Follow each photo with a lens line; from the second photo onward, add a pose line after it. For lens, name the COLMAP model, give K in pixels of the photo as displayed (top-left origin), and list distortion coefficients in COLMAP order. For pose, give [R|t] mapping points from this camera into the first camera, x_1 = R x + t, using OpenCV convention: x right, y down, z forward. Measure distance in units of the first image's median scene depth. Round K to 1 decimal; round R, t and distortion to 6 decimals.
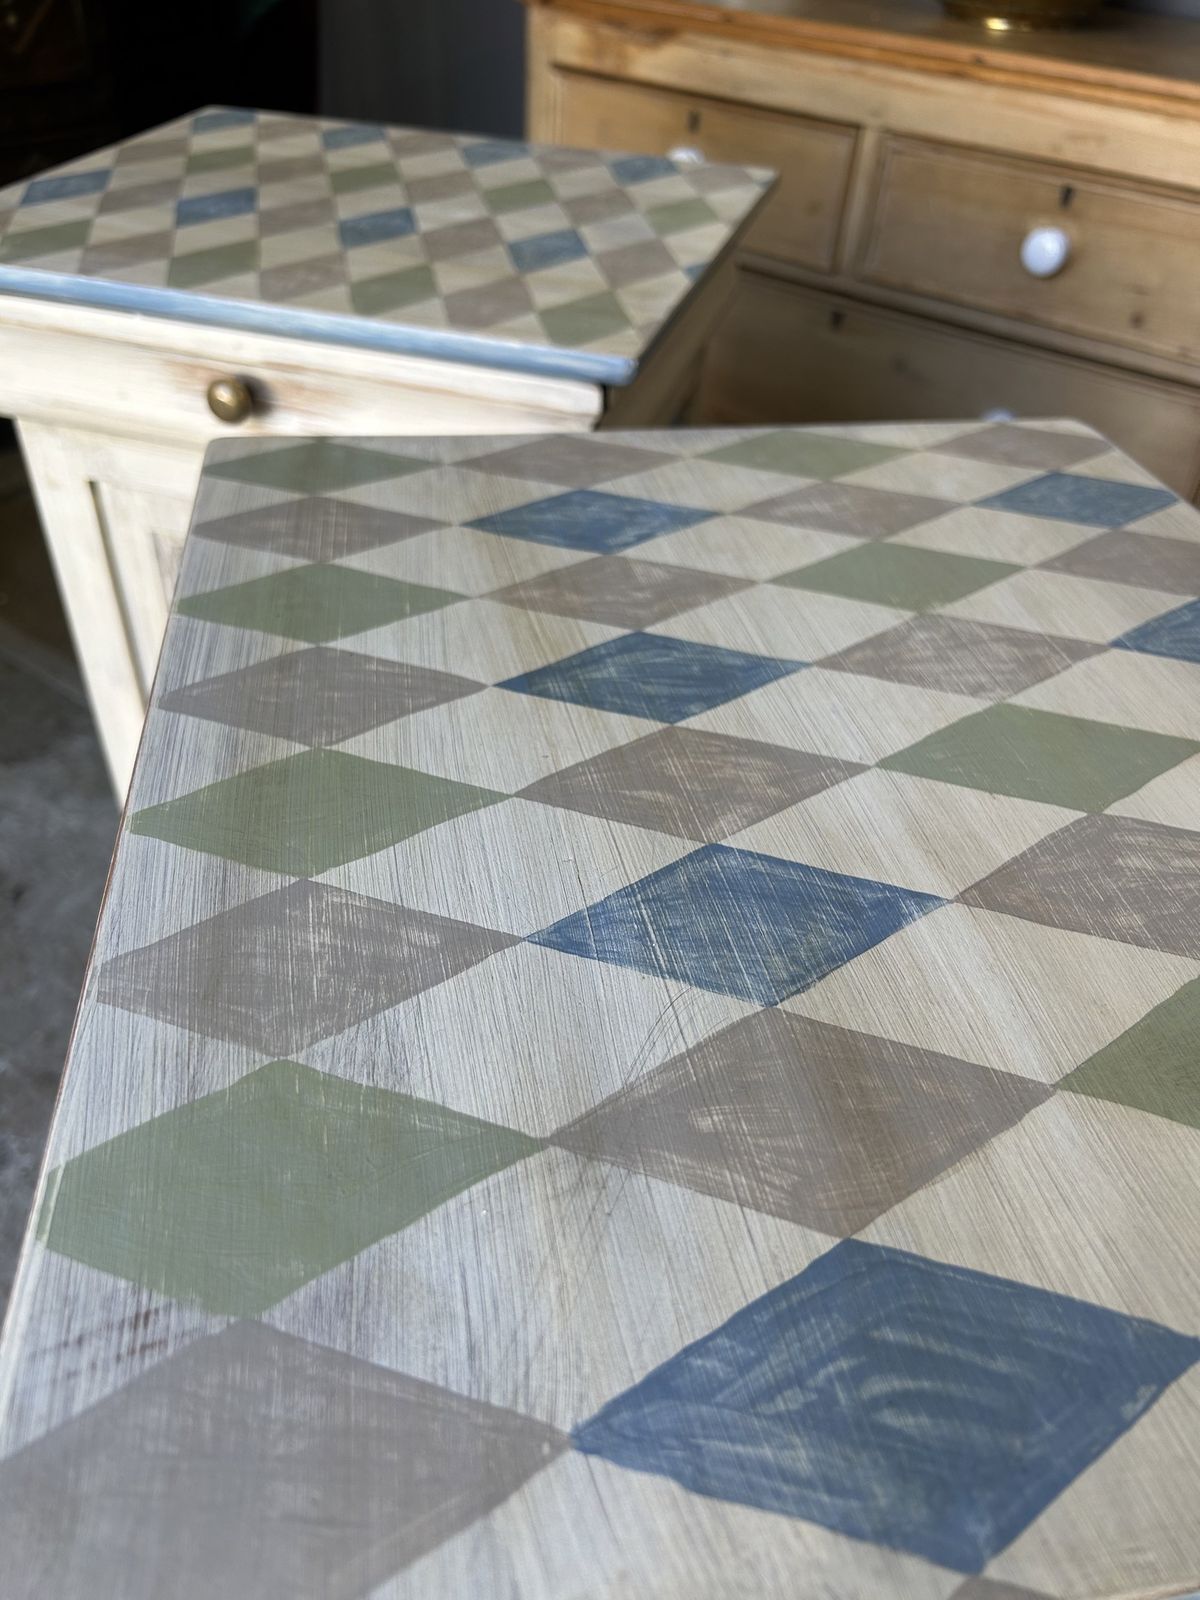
lens RADIAL K [[1308.3, 0, 600.0], [0, 1308.3, 800.0], [0, 0, 1]] dist [0.050852, -0.097077]
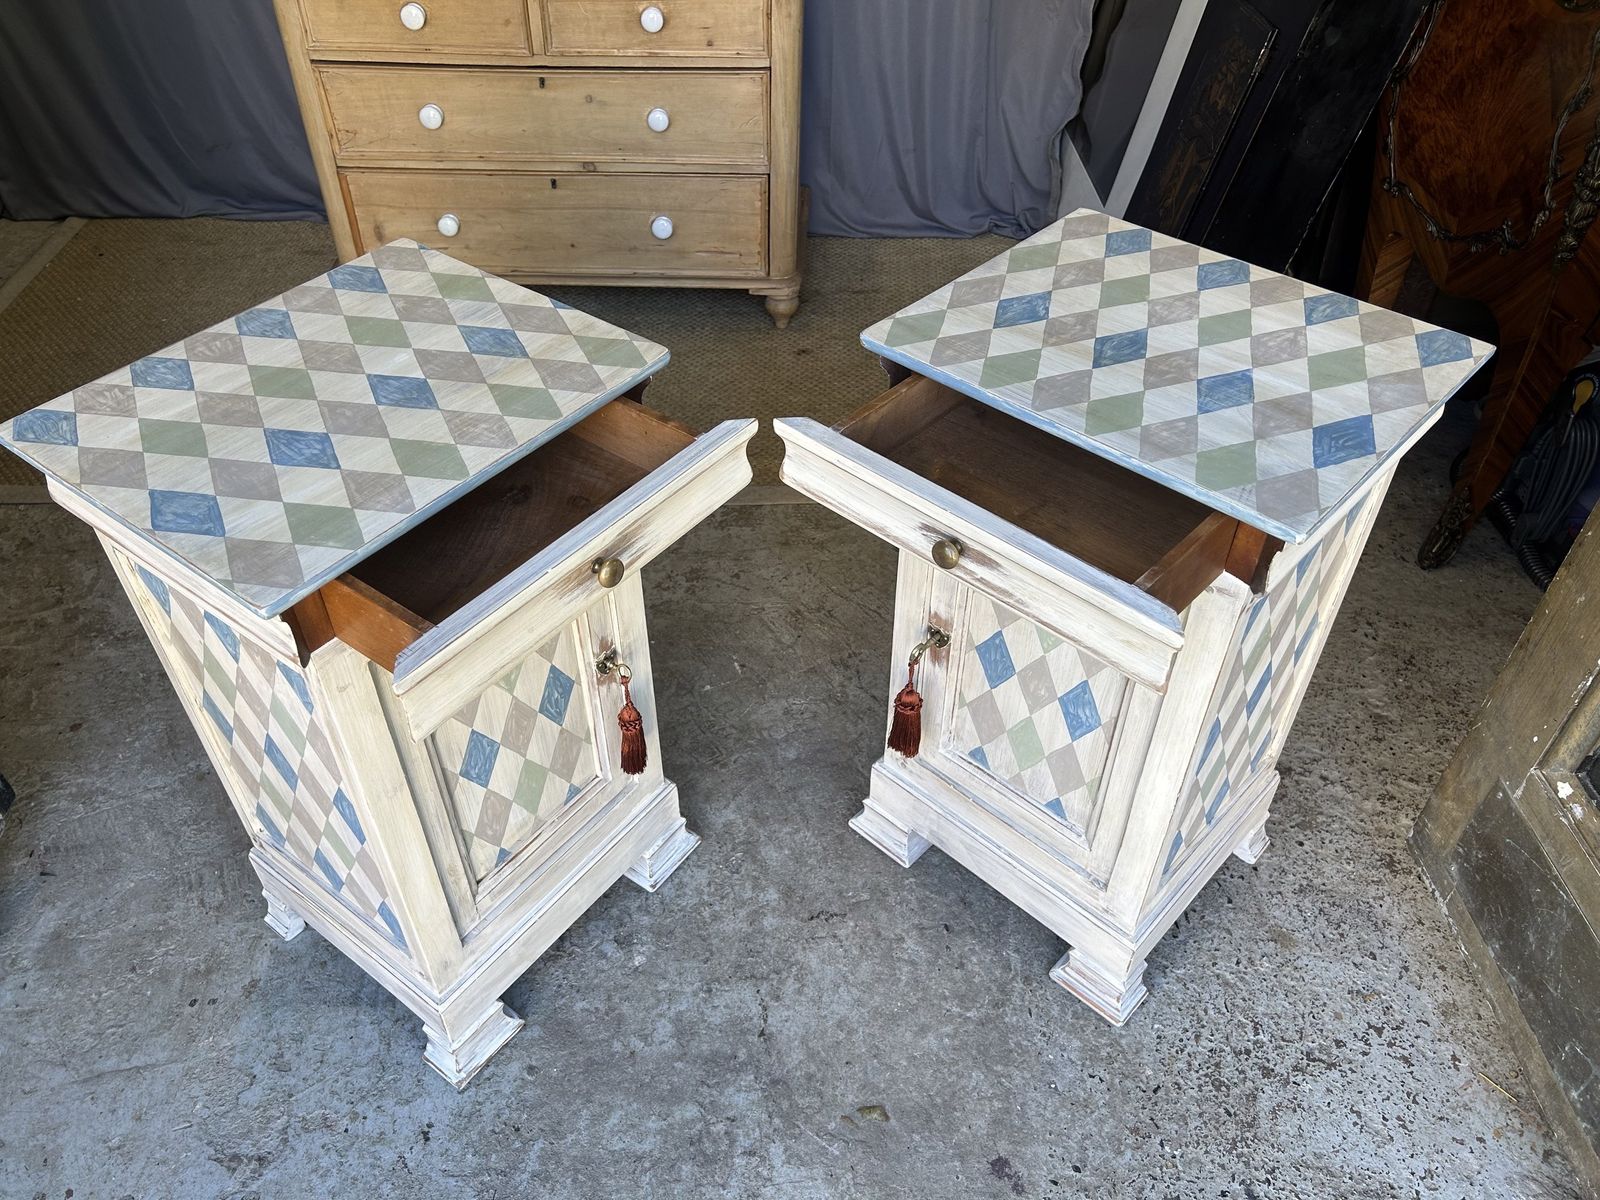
lens RADIAL K [[1202.8, 0, 799.7], [0, 1202.8, 582.2], [0, 0, 1]] dist [0.041727, -0.065291]
pose [[0.786536, -0.440348, 0.432961, -2.634409], [0.382972, 0.897812, 0.217407, -0.652113], [-0.484452, -0.005186, 0.874802, -1.531956]]
